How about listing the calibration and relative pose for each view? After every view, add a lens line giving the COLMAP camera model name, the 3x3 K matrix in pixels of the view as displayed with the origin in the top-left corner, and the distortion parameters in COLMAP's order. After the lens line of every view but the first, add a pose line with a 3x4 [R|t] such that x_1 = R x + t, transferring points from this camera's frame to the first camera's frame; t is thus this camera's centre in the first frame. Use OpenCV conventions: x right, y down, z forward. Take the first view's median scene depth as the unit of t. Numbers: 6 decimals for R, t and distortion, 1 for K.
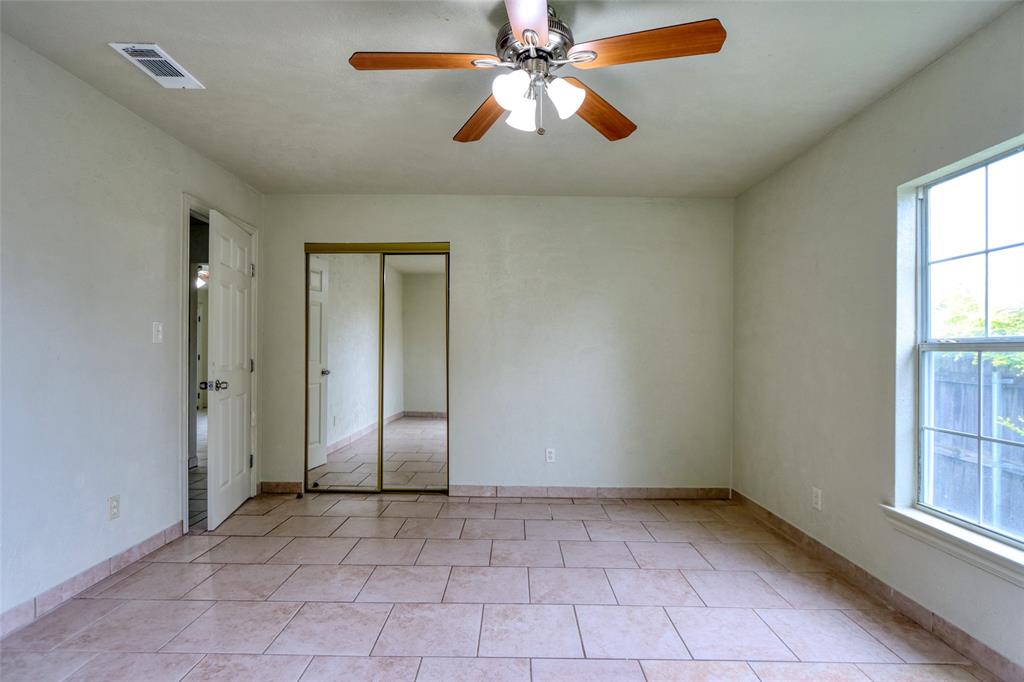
lens RADIAL K [[511.1, 0, 511.2], [0, 511.1, 349.8], [0, 0, 1]] dist [-0.008298, 0.000384]
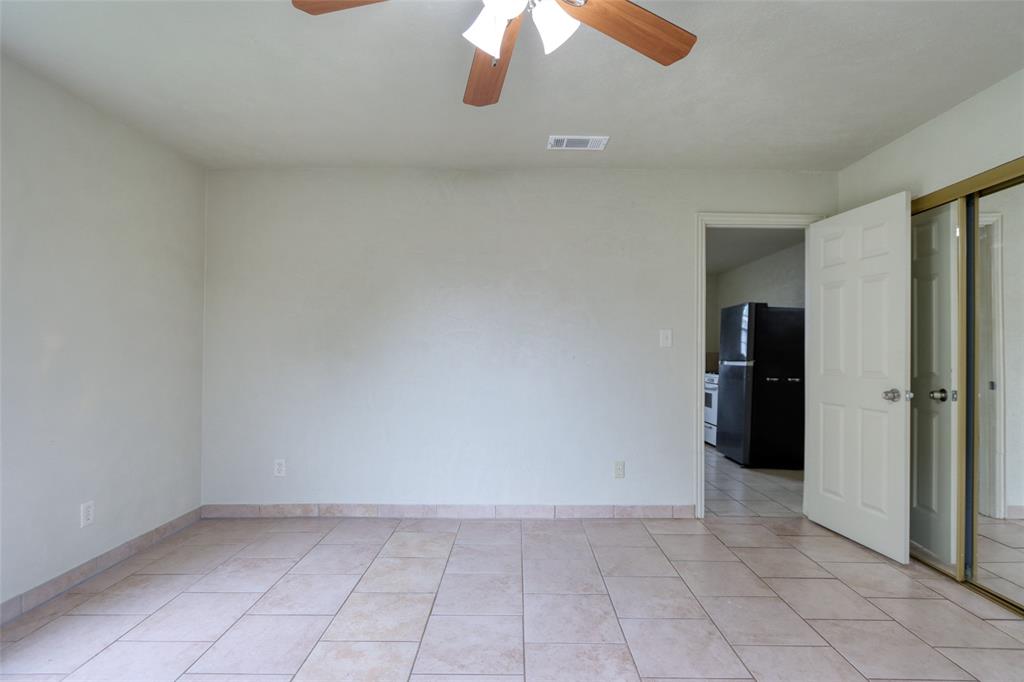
lens RADIAL K [[511.1, 0, 511.2], [0, 511.1, 349.8], [0, 0, 1]] dist [-0.008298, 0.000384]
pose [[-0.003805, -0.004543, -0.999982, 0.576408], [-0.002423, 0.999987, -0.004534, 0.000219], [0.999990, 0.002406, -0.003816, 0.722099]]
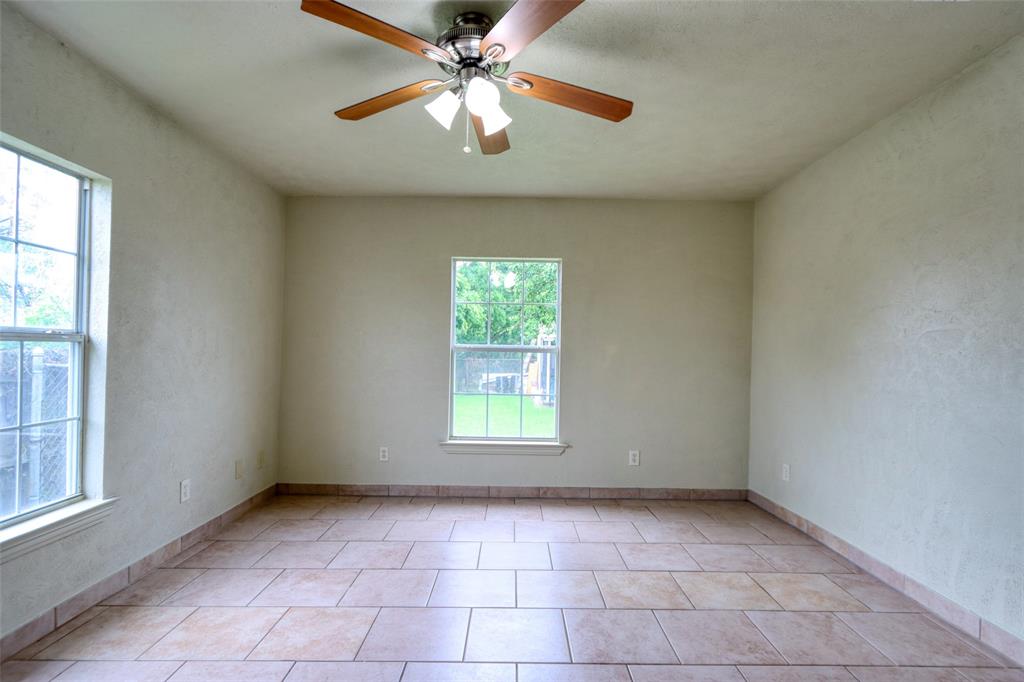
lens RADIAL K [[511.1, 0, 511.2], [0, 511.1, 349.8], [0, 0, 1]] dist [-0.008298, 0.000384]
pose [[-0.999887, -0.015034, 0.000774, -0.035939], [-0.015038, 0.999870, -0.005821, -0.002513], [-0.000687, -0.005832, -0.999983, 1.484401]]
